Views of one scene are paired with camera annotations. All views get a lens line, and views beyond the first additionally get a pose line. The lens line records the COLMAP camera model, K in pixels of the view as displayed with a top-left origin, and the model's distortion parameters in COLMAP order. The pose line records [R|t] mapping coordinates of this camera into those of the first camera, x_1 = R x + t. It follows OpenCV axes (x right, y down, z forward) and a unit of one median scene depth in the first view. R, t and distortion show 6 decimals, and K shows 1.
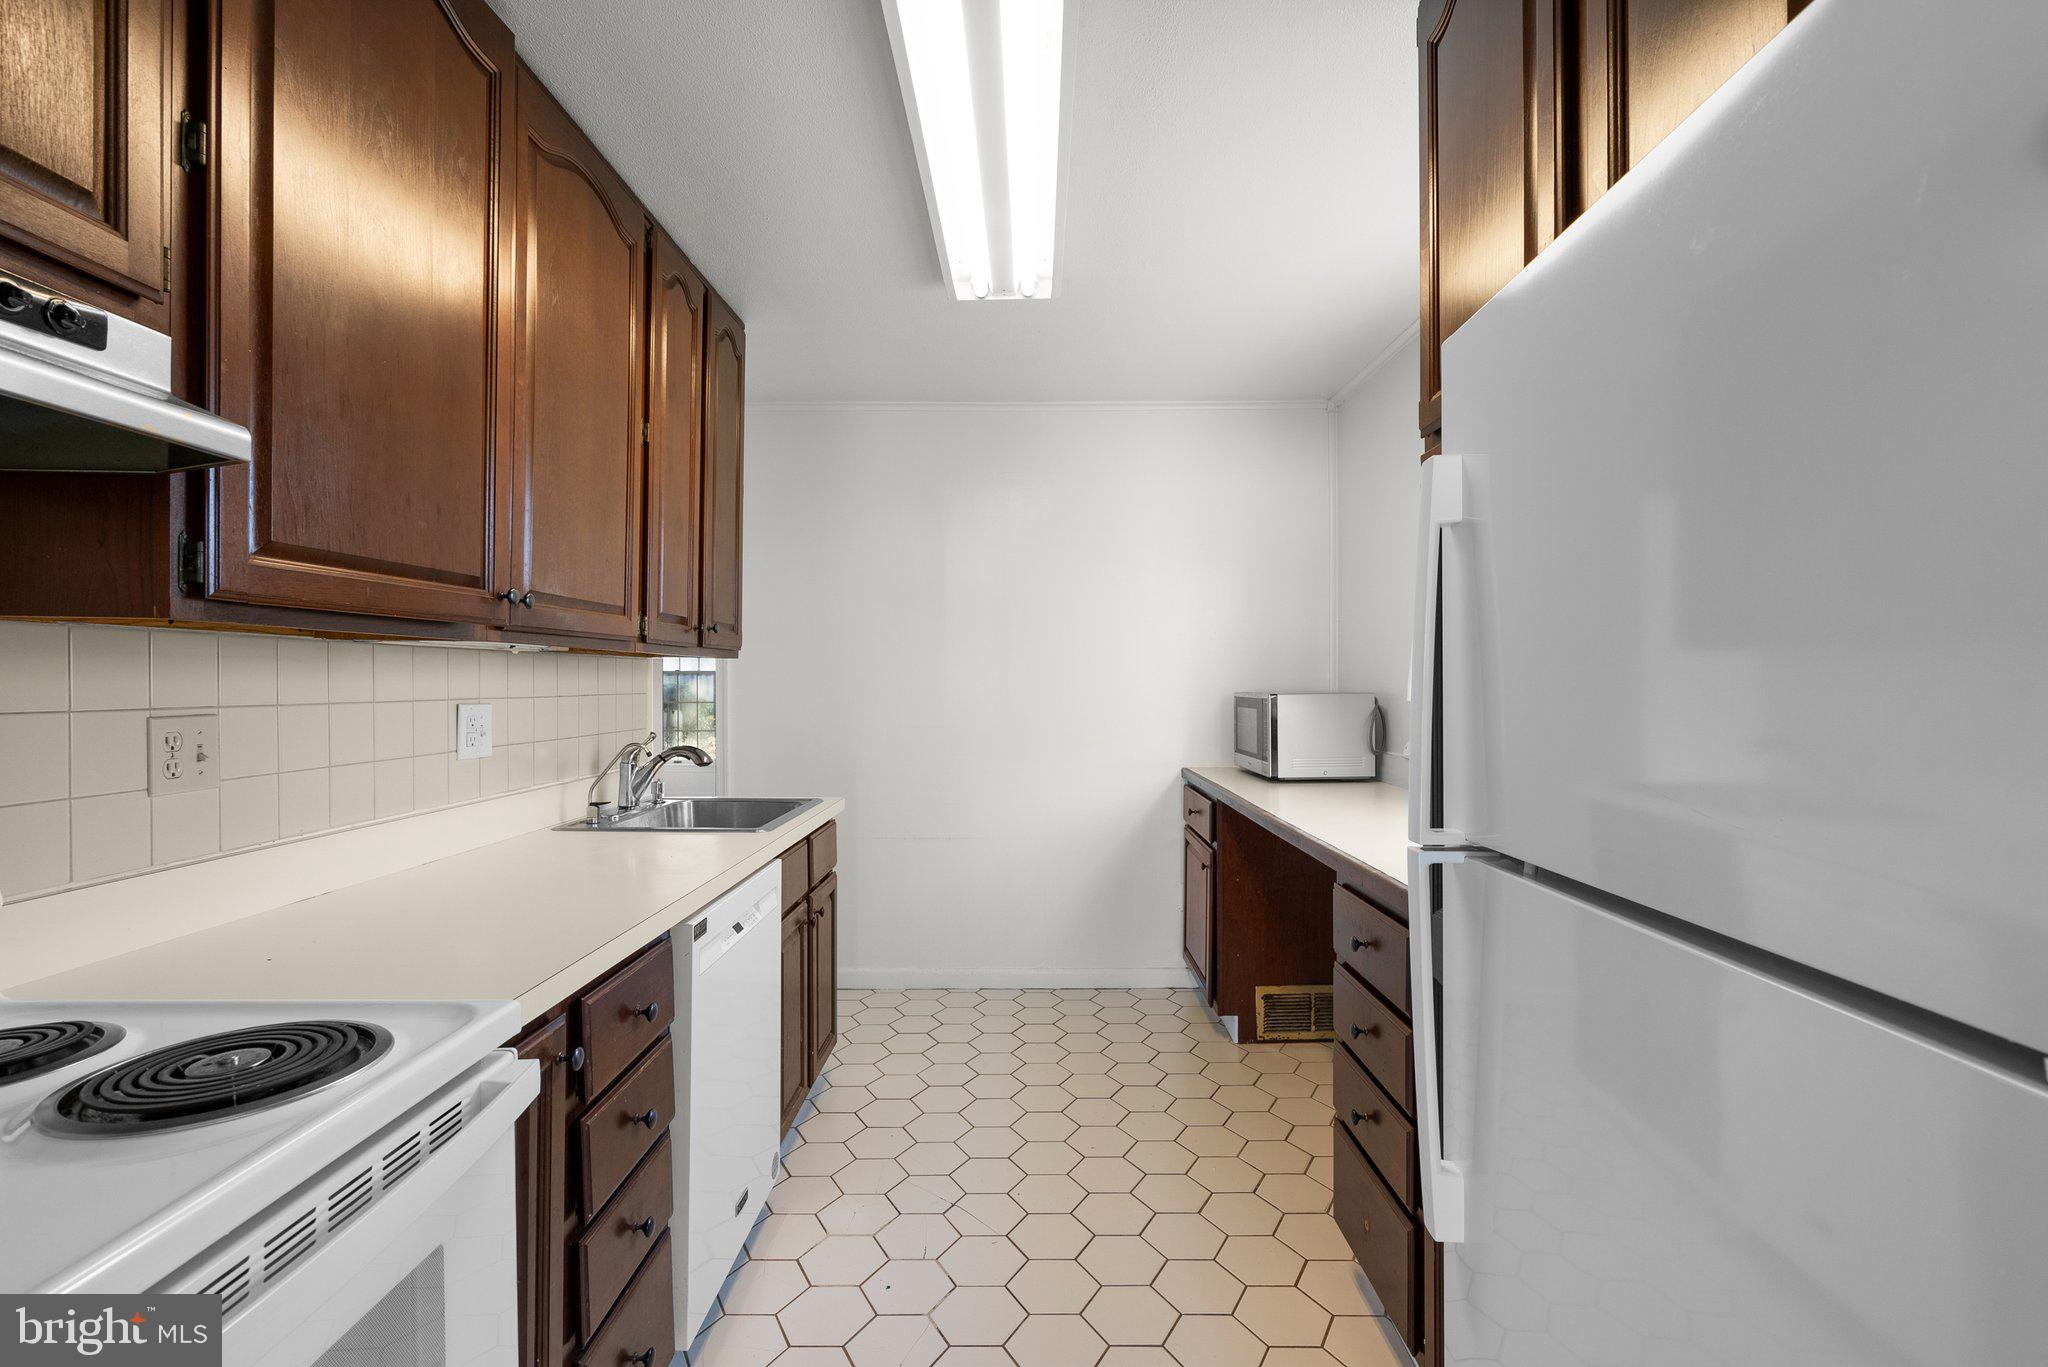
lens RADIAL K [[939.8, 0, 1024.0], [0, 939.8, 683.5], [0, 0, 1]] dist [-0.002063, 0.000094]
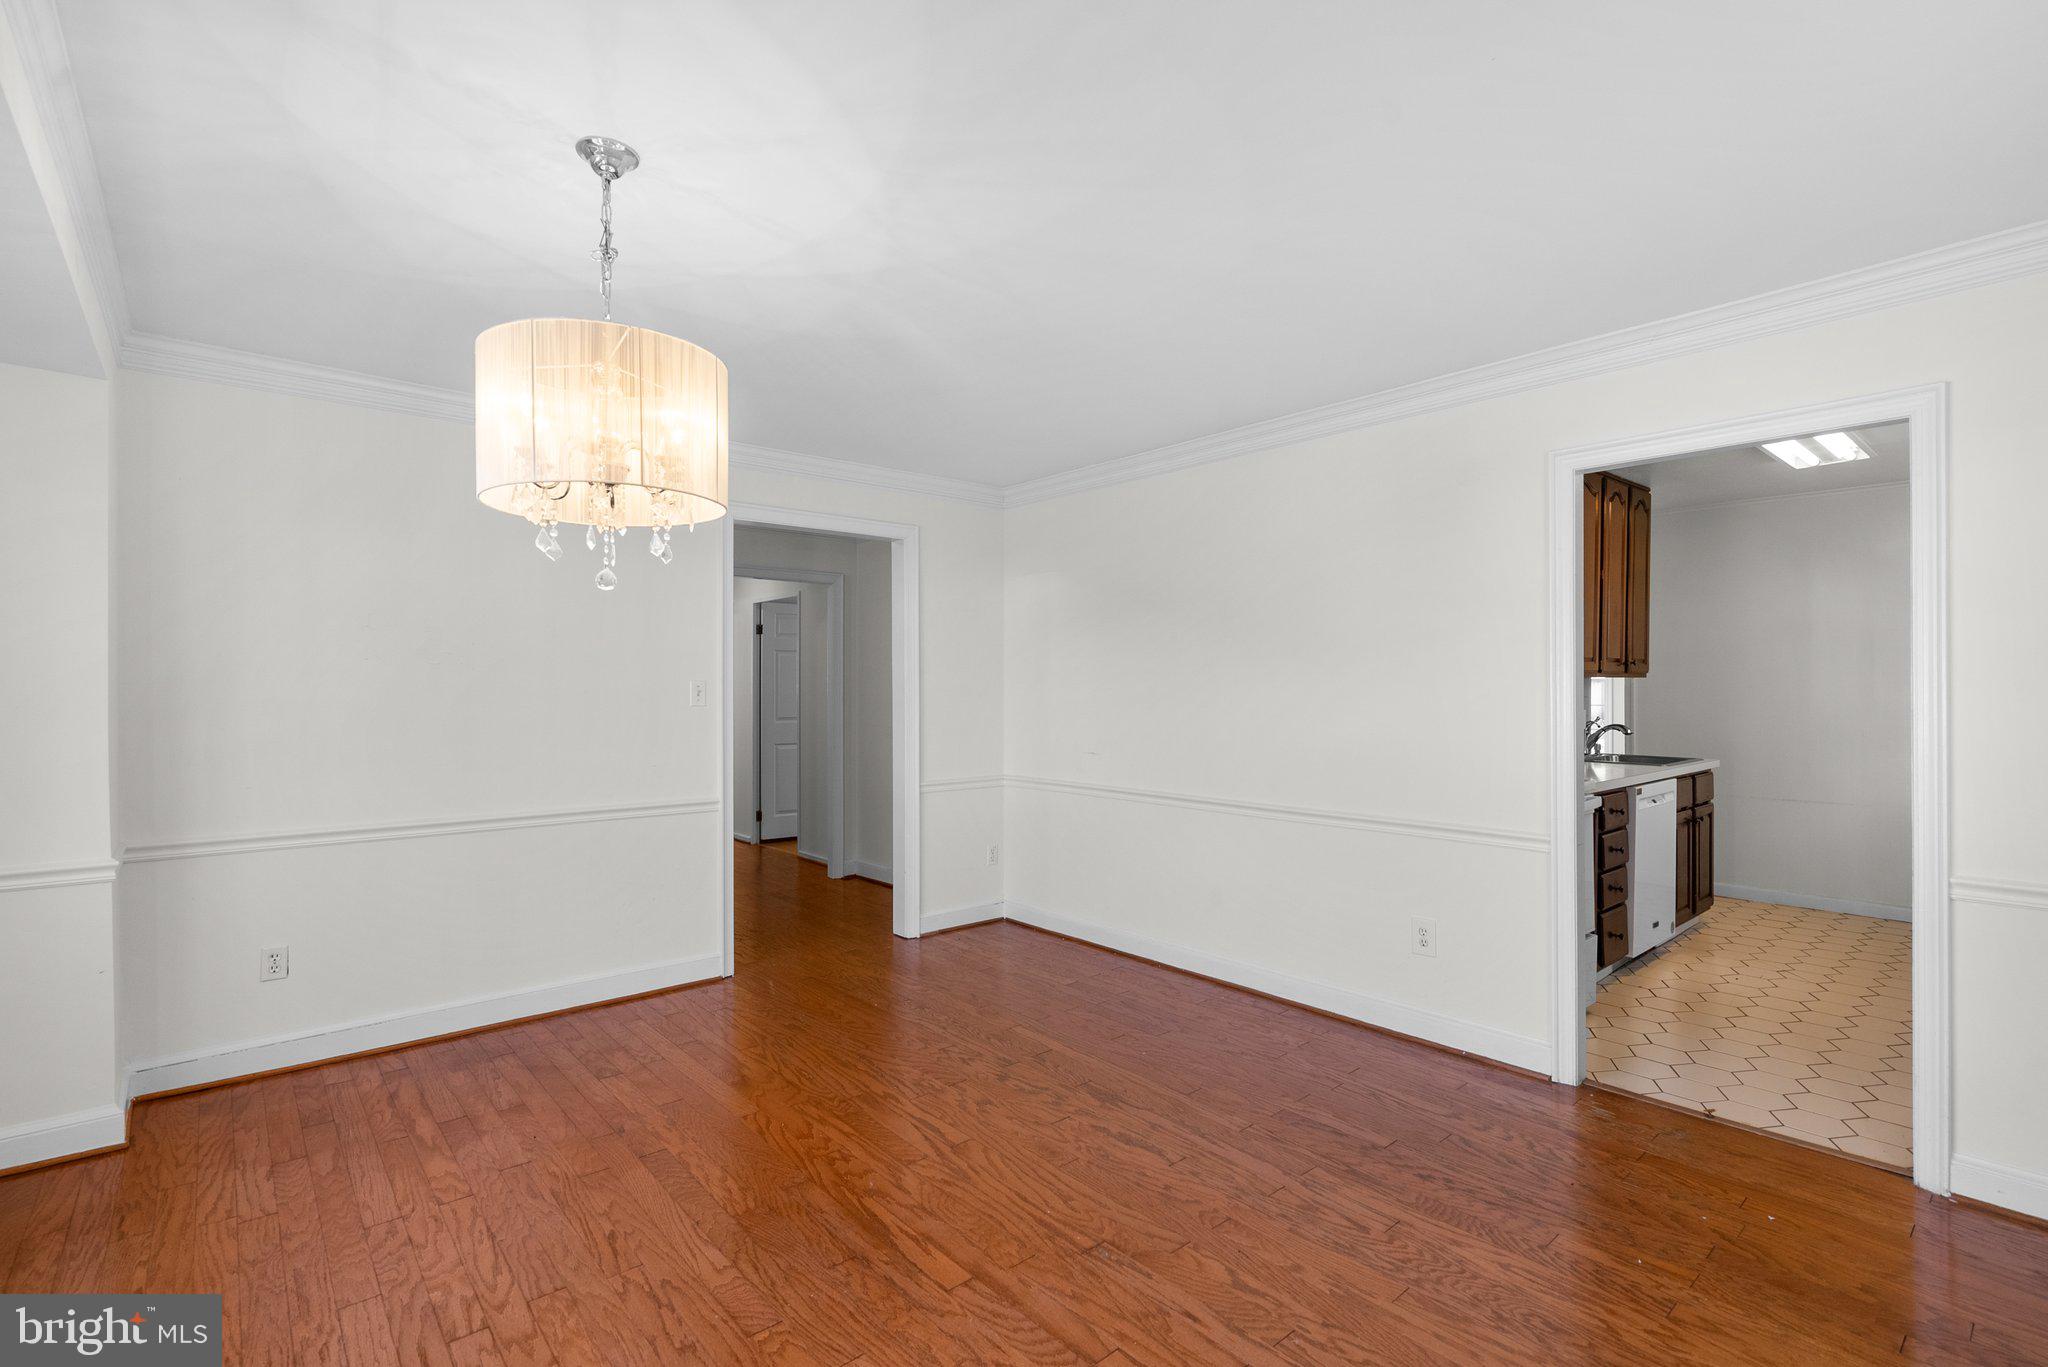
lens RADIAL K [[939.8, 0, 1024.0], [0, 939.8, 683.5], [0, 0, 1]] dist [-0.002063, 0.000094]
pose [[0.658314, -0.000831, -0.752743, 0.287864], [-0.003715, 0.999984, -0.004353, -0.004548], [0.752734, 0.005662, 0.658300, -1.182160]]
